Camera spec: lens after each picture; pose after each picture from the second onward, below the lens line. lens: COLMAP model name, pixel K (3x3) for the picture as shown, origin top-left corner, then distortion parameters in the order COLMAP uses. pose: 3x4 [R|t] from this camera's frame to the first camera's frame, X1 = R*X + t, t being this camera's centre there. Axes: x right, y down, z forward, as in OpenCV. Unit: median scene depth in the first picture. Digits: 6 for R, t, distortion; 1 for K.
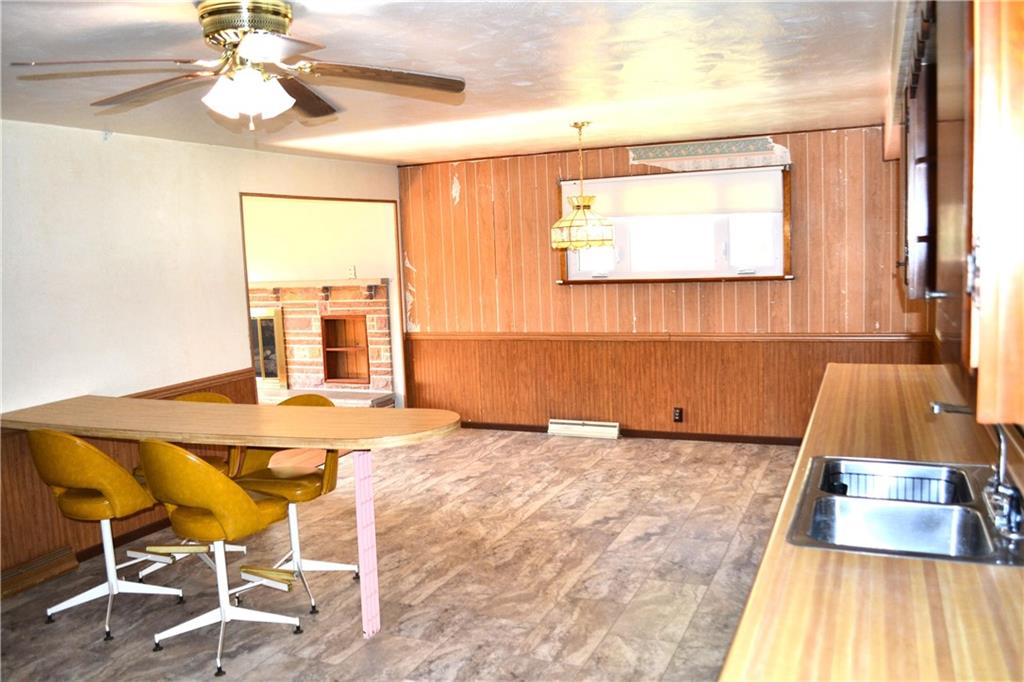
lens RADIAL K [[818.9, 0, 522.8], [0, 818.9, 351.8], [0, 0, 1]] dist [-0.082533, 0.015409]
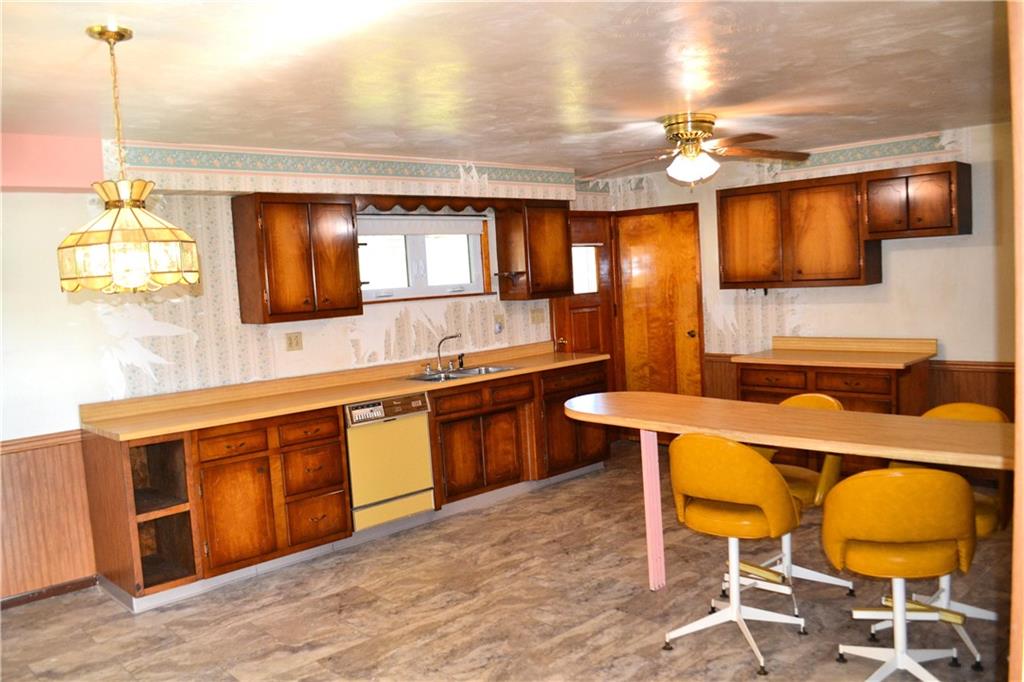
lens RADIAL K [[818.9, 0, 516.6], [0, 818.9, 348.4], [0, 0, 1]] dist [-0.082533, 0.015409]
pose [[-0.916596, 0.060806, 0.395165, -0.311005], [0.142805, 0.972962, 0.181526, -0.144254], [-0.373442, 0.222818, -0.900496, 1.323142]]
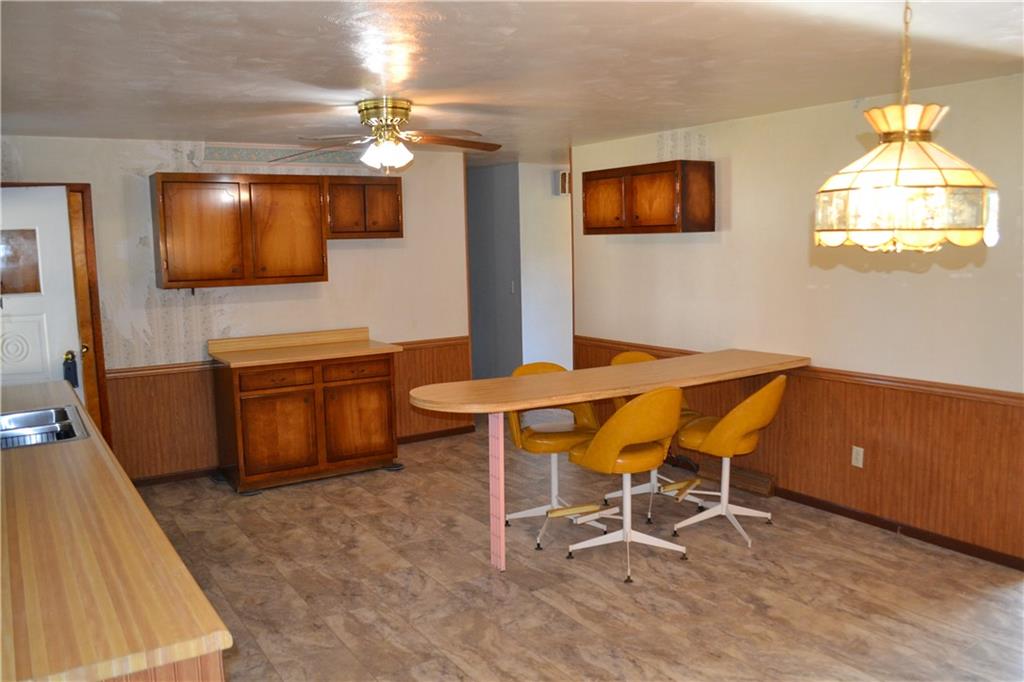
lens RADIAL K [[825.1, 0, 516.1], [0, 825.1, 349.1], [0, 0, 1]] dist [-0.085657, 0.013491]
pose [[-0.556042, 0.159804, -0.815647, 0.468229], [-0.056434, 0.971819, 0.228874, -0.153266], [0.829236, 0.173294, -0.531354, 1.037582]]
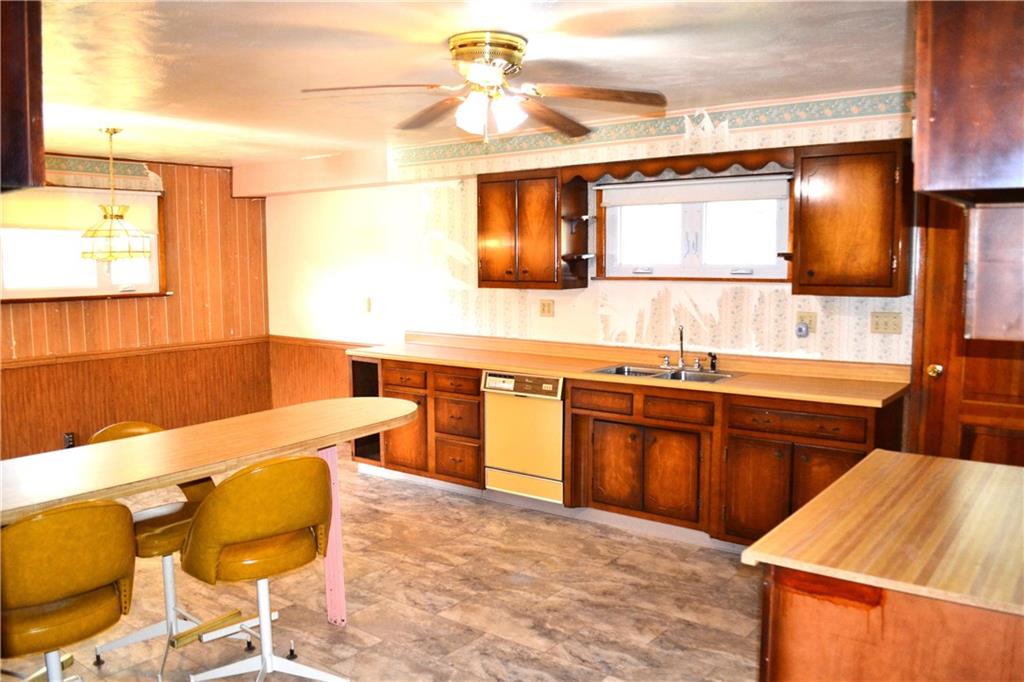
lens RADIAL K [[818.9, 0, 516.8], [0, 818.9, 345.9], [0, 0, 1]] dist [-0.082533, 0.015409]
pose [[0.245302, -0.061498, 0.967494, -0.710810], [0.114281, 0.992862, 0.034136, -0.005065], [-0.962687, 0.102193, 0.250579, 0.317302]]
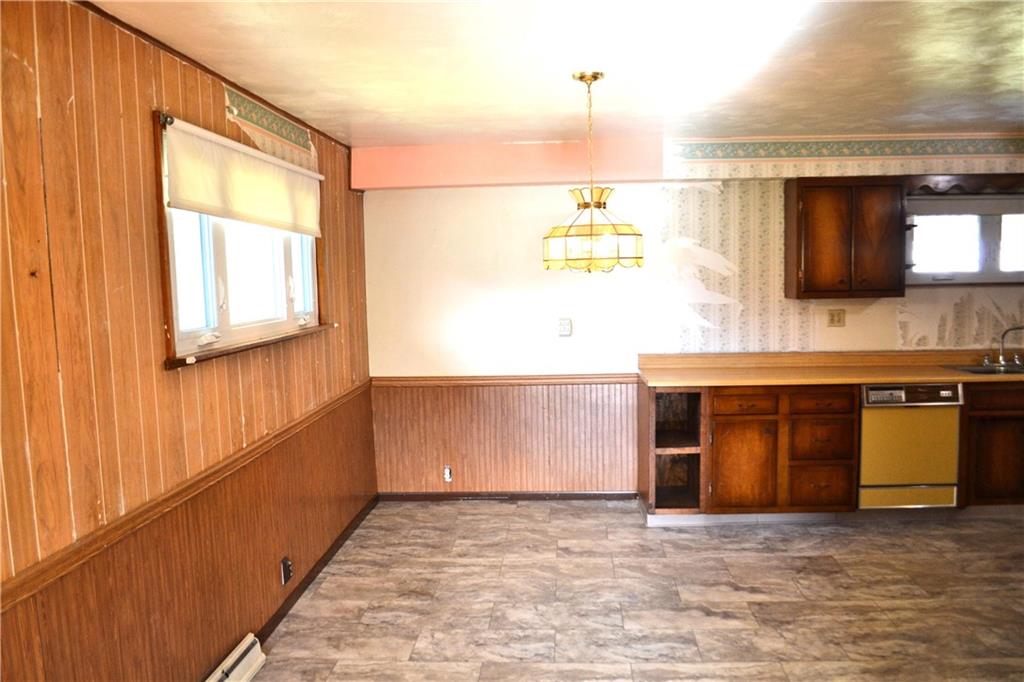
lens RADIAL K [[818.9, 0, 524.6], [0, 818.9, 346.6], [0, 0, 1]] dist [-0.082533, 0.015409]
pose [[-0.345992, -0.037502, 0.937488, -0.498803], [0.152435, 0.983678, 0.095608, -0.134560], [-0.925772, 0.175985, -0.334628, 1.248968]]
